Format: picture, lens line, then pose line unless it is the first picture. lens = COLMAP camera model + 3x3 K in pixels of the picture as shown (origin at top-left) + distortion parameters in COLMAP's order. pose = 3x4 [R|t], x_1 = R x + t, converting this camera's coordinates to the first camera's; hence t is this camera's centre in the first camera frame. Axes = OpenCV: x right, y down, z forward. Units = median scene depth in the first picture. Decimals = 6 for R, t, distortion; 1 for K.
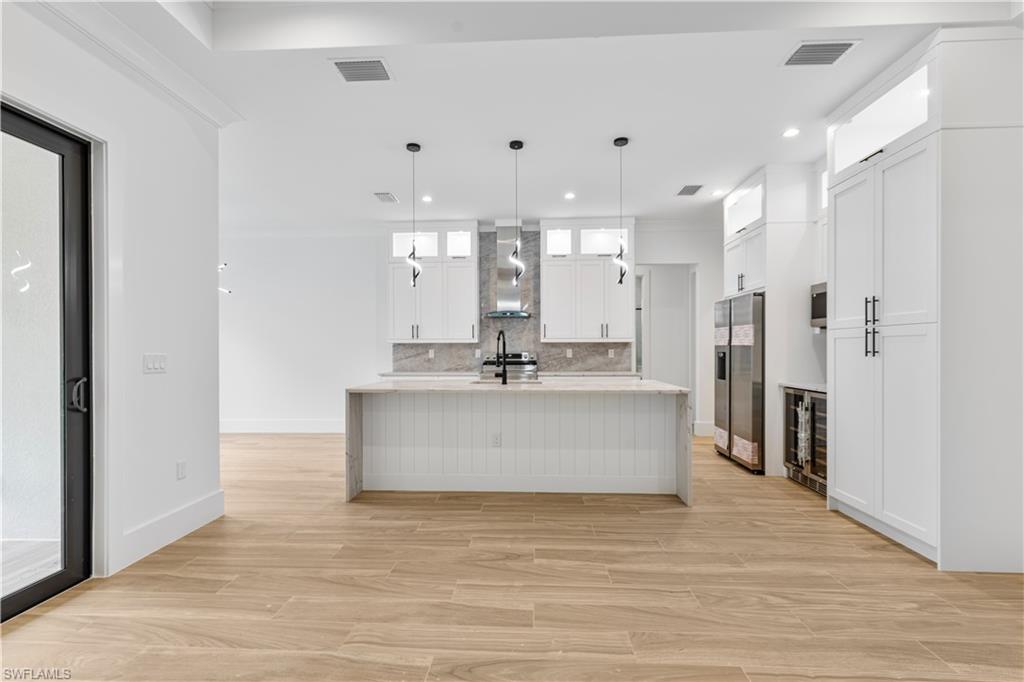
lens RADIAL K [[447.7, 0, 513.8], [0, 447.7, 353.7], [0, 0, 1]] dist [0.001126, -0.000577]
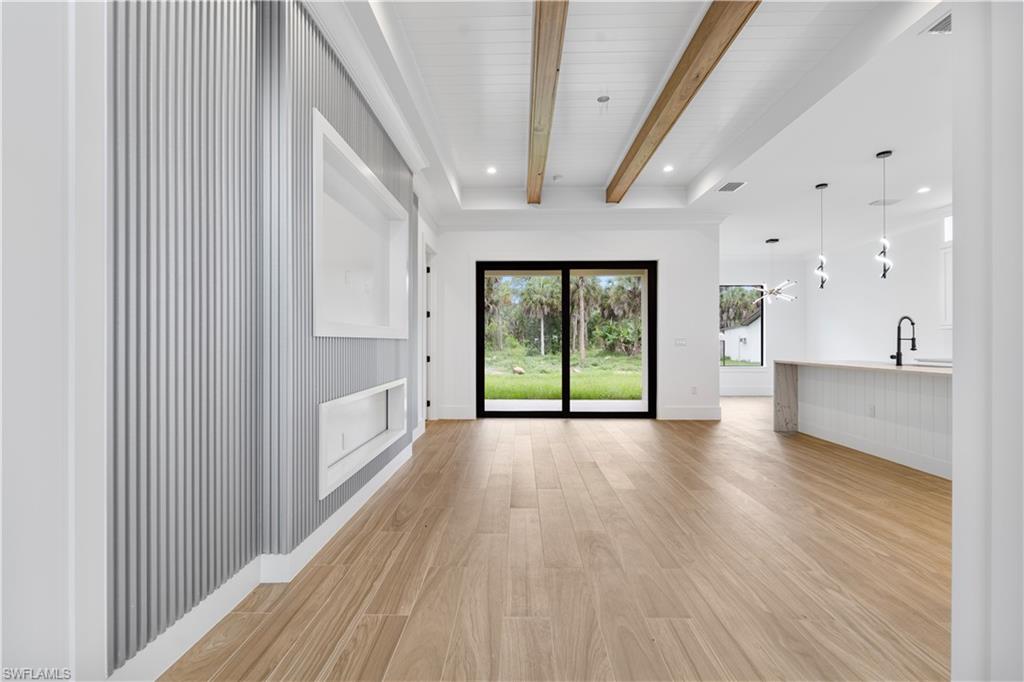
lens RADIAL K [[447.7, 0, 505.9], [0, 447.7, 337.7], [0, 0, 1]] dist [0.001126, -0.000577]
pose [[0.029100, -0.004450, -0.999567, 1.469682], [0.001493, 0.999989, -0.004409, 0.001626], [0.999575, -0.001364, 0.029106, -0.012267]]
